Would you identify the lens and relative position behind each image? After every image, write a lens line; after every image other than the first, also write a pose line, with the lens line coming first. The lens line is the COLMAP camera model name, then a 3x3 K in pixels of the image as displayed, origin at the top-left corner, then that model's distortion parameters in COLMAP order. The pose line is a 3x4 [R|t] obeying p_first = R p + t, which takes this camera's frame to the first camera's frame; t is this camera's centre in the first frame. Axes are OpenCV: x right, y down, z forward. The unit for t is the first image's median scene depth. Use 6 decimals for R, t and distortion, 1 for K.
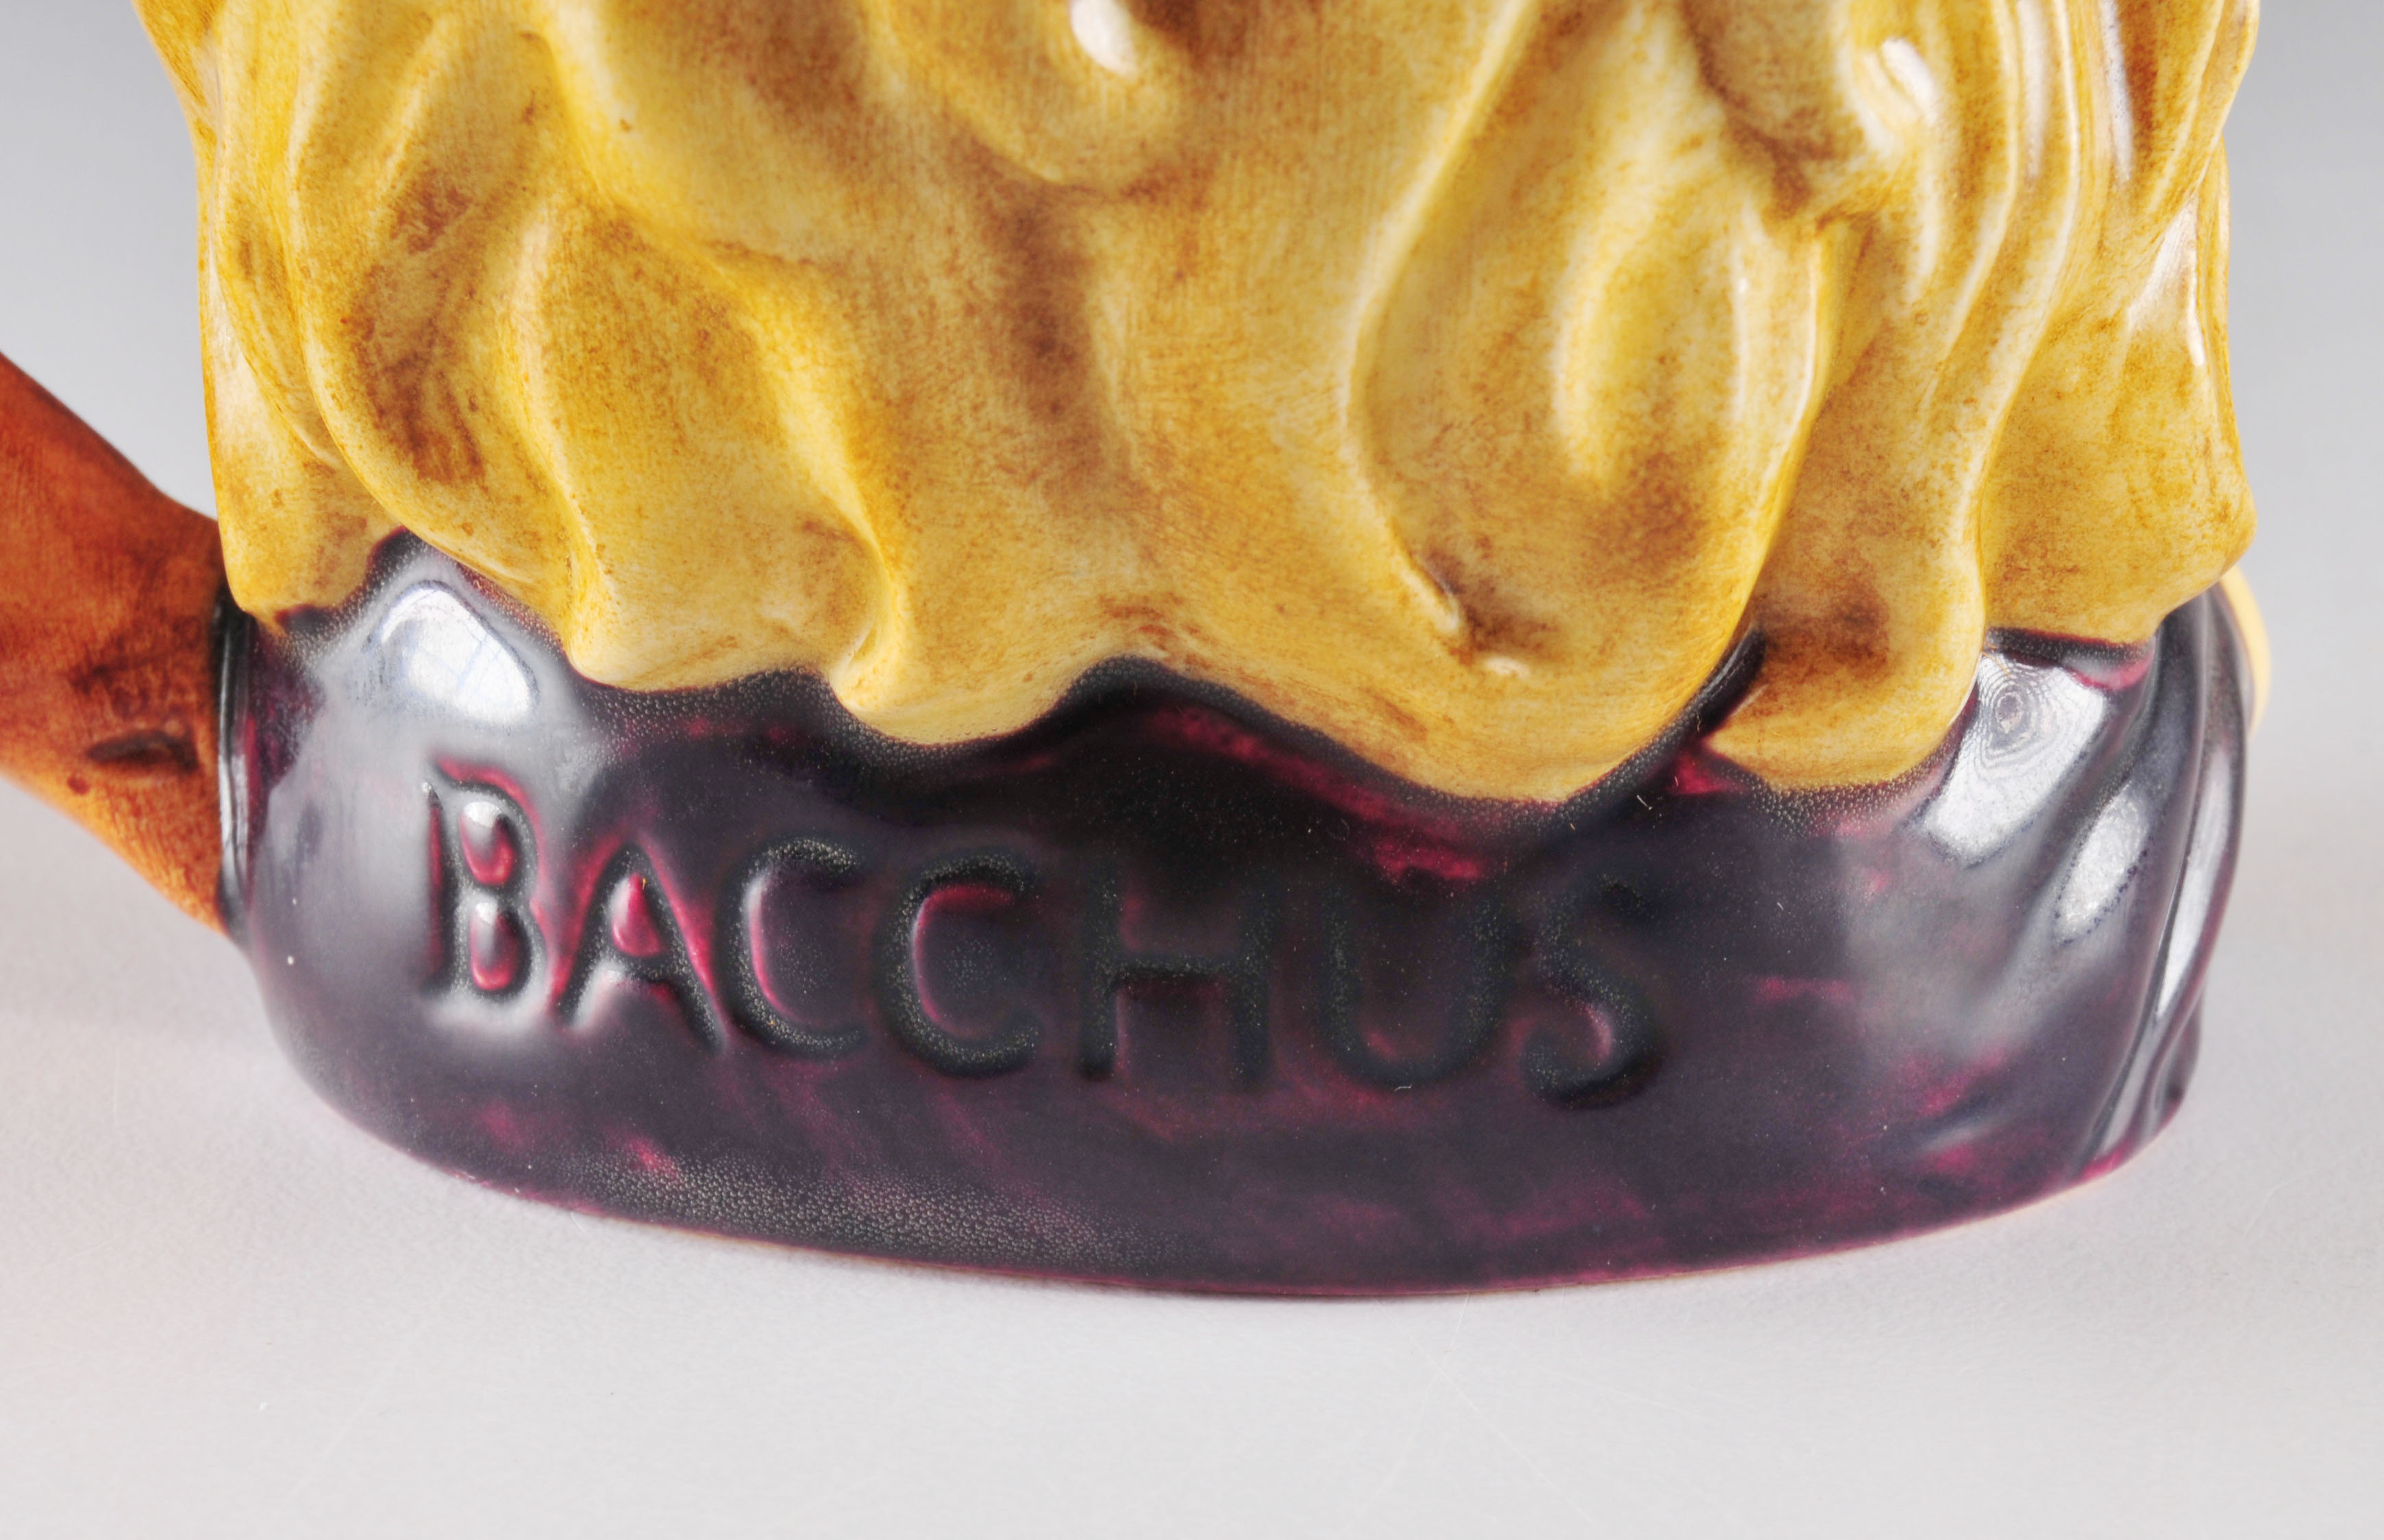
lens RADIAL K [[5385.7, 0, 1186.8], [0, 5385.7, 772.8], [0, 0, 1]] dist [-0.012861, 0.000000]
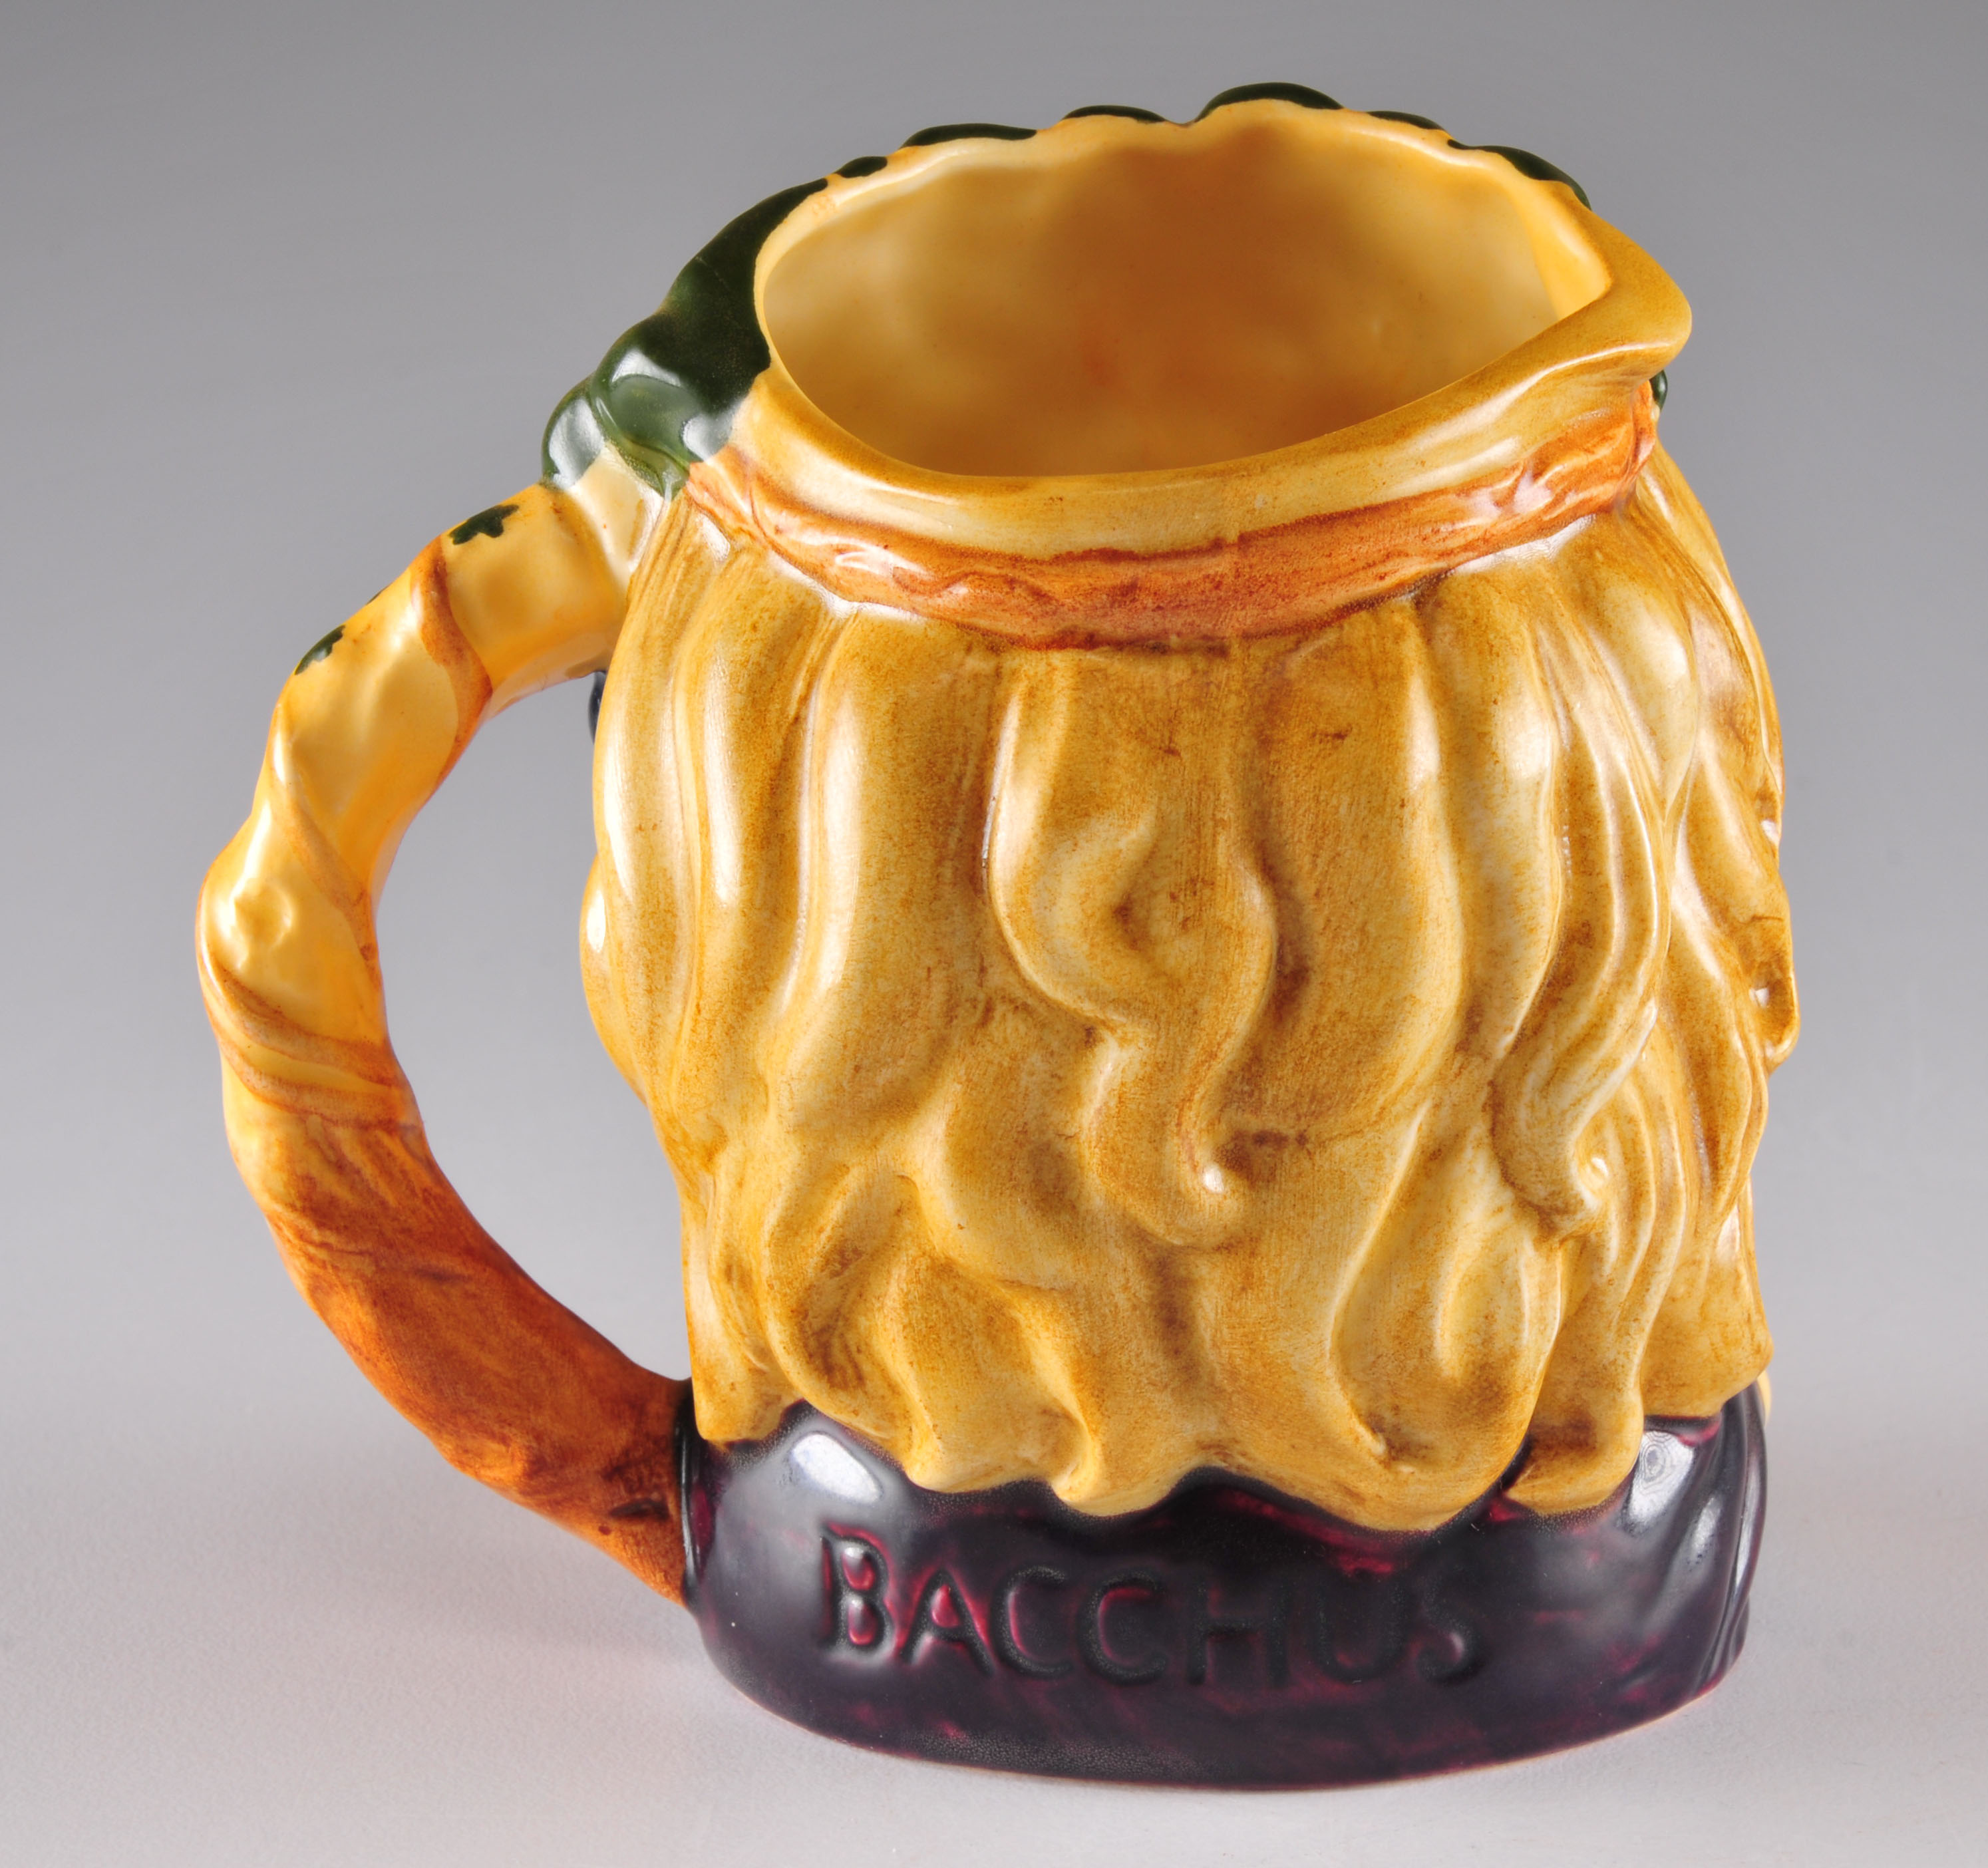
lens RADIAL K [[4043.8, 0, 998.2], [0, 4043.8, 930.6], [0, 0, 1]] dist [-0.014912, 0.000000]
pose [[0.997785, -0.042947, 0.050805, -0.150156], [0.045498, 0.997703, -0.050181, -0.143149], [-0.048533, 0.052382, 0.997447, -0.447730]]
